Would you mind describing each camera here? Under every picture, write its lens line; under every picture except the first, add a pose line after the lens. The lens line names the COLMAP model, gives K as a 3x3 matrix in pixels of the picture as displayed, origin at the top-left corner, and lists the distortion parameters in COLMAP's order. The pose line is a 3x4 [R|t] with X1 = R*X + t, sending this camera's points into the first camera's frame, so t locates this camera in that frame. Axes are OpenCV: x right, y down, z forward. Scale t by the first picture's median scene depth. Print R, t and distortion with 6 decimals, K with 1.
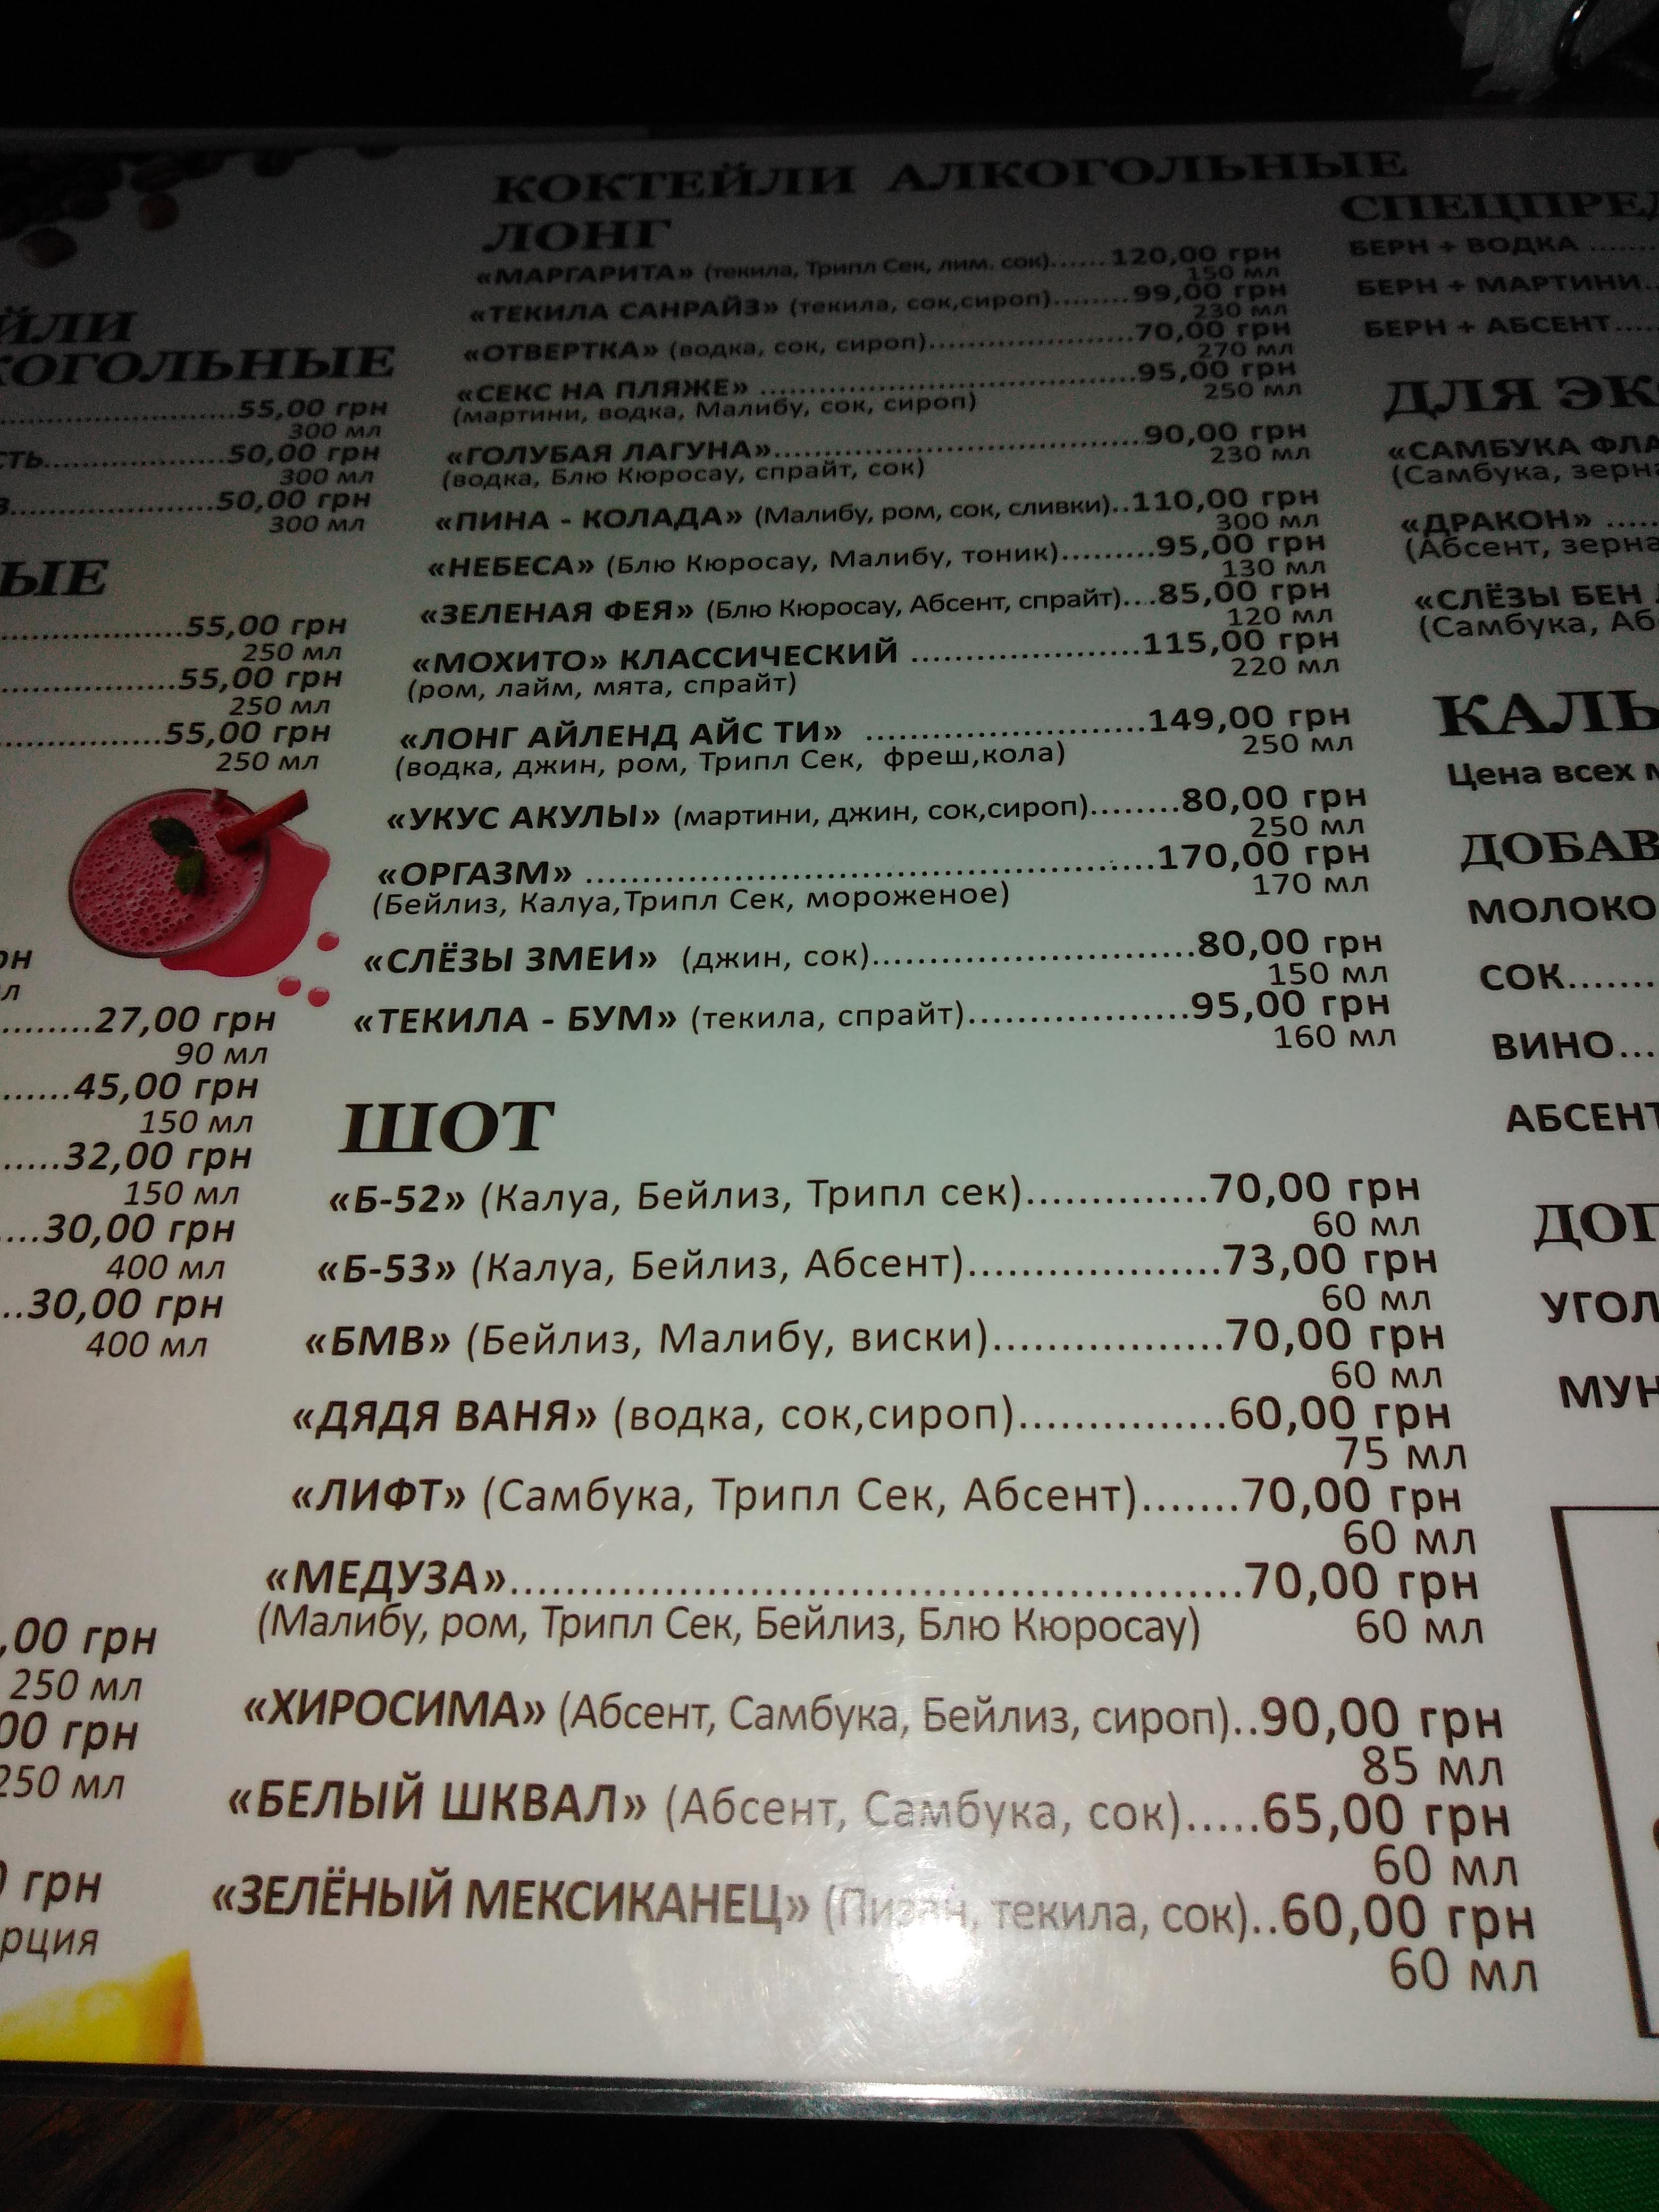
lens RADIAL K [[1662.0, 0, 835.6], [0, 1662.0, 1101.2], [0, 0, 1]] dist [0.006546, -0.008794]
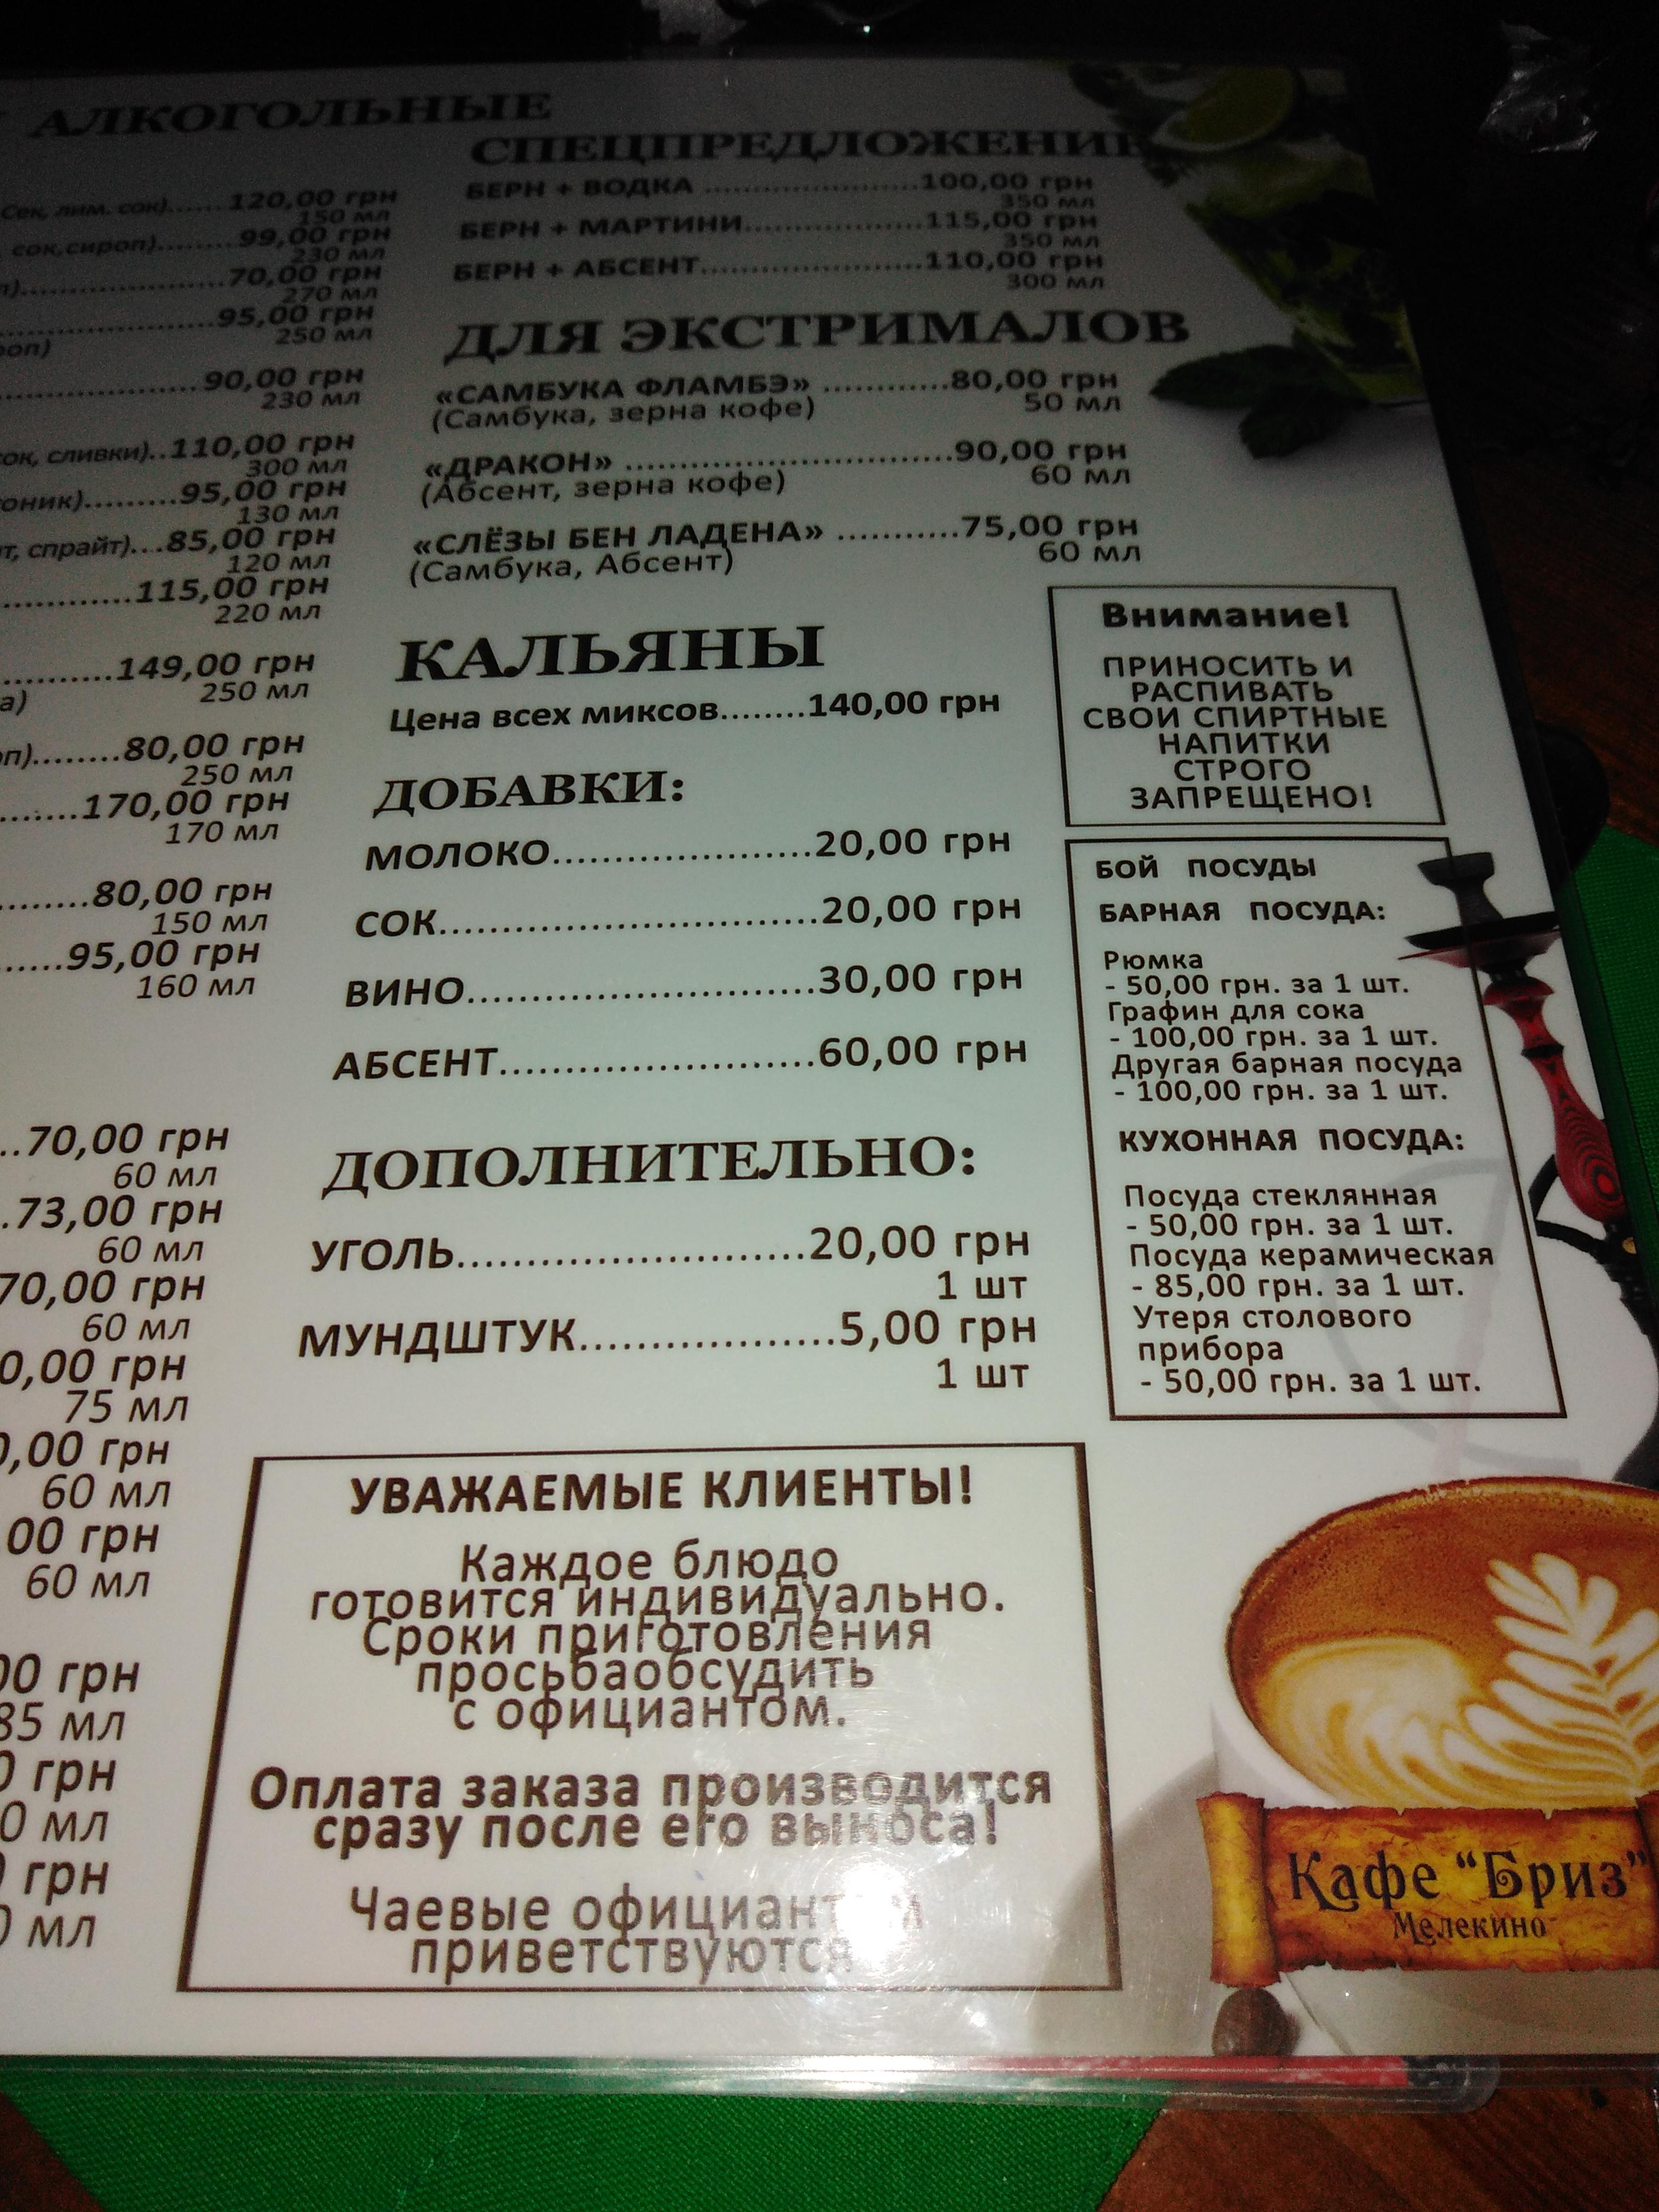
lens RADIAL K [[1662.0, 0, 845.1], [0, 1662.0, 1104.1], [0, 0, 1]] dist [0.006546, -0.008794]
pose [[0.999791, -0.013444, 0.015397, 0.608442], [0.013313, 0.999875, 0.008581, 0.024997], [-0.015510, -0.008375, 0.999845, 0.011201]]
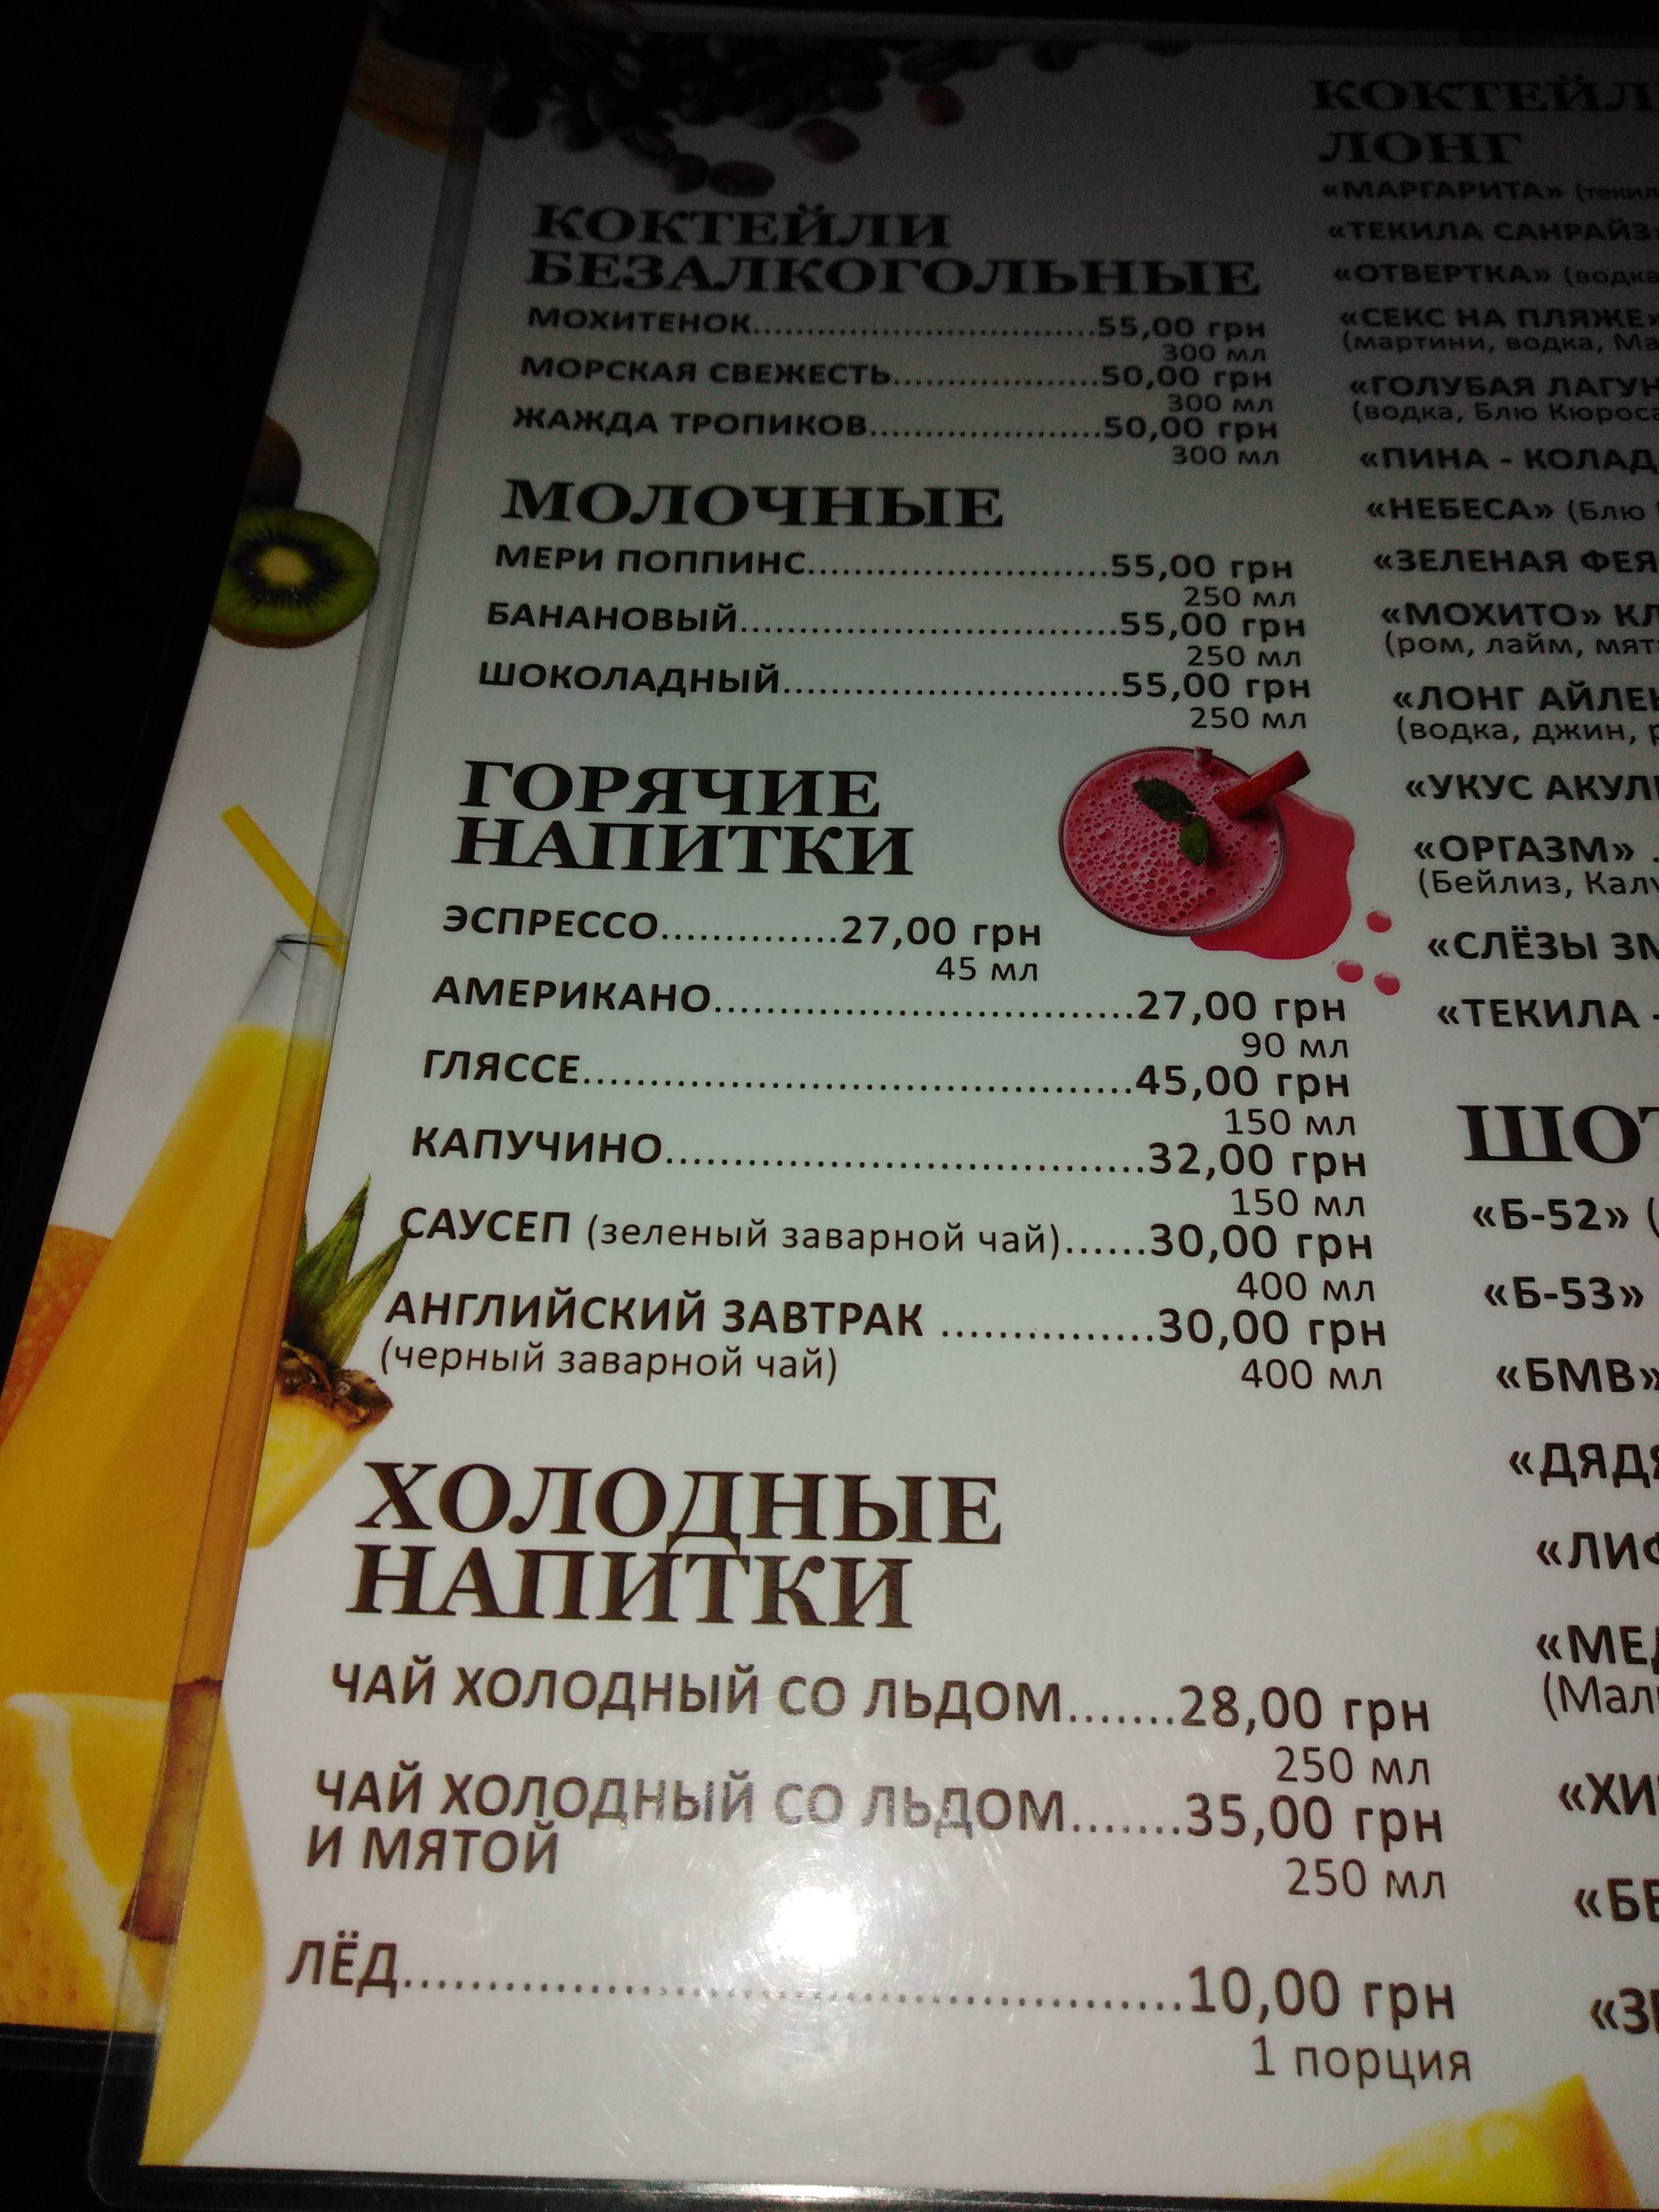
lens RADIAL K [[1662.0, 0, 811.8], [0, 1662.0, 1113.3], [0, 0, 1]] dist [0.006546, -0.008794]
pose [[0.999401, 0.018623, 0.029167, -0.595401], [-0.019225, 0.999605, 0.020500, -0.005166], [-0.028774, -0.021049, 0.999364, 0.104752]]
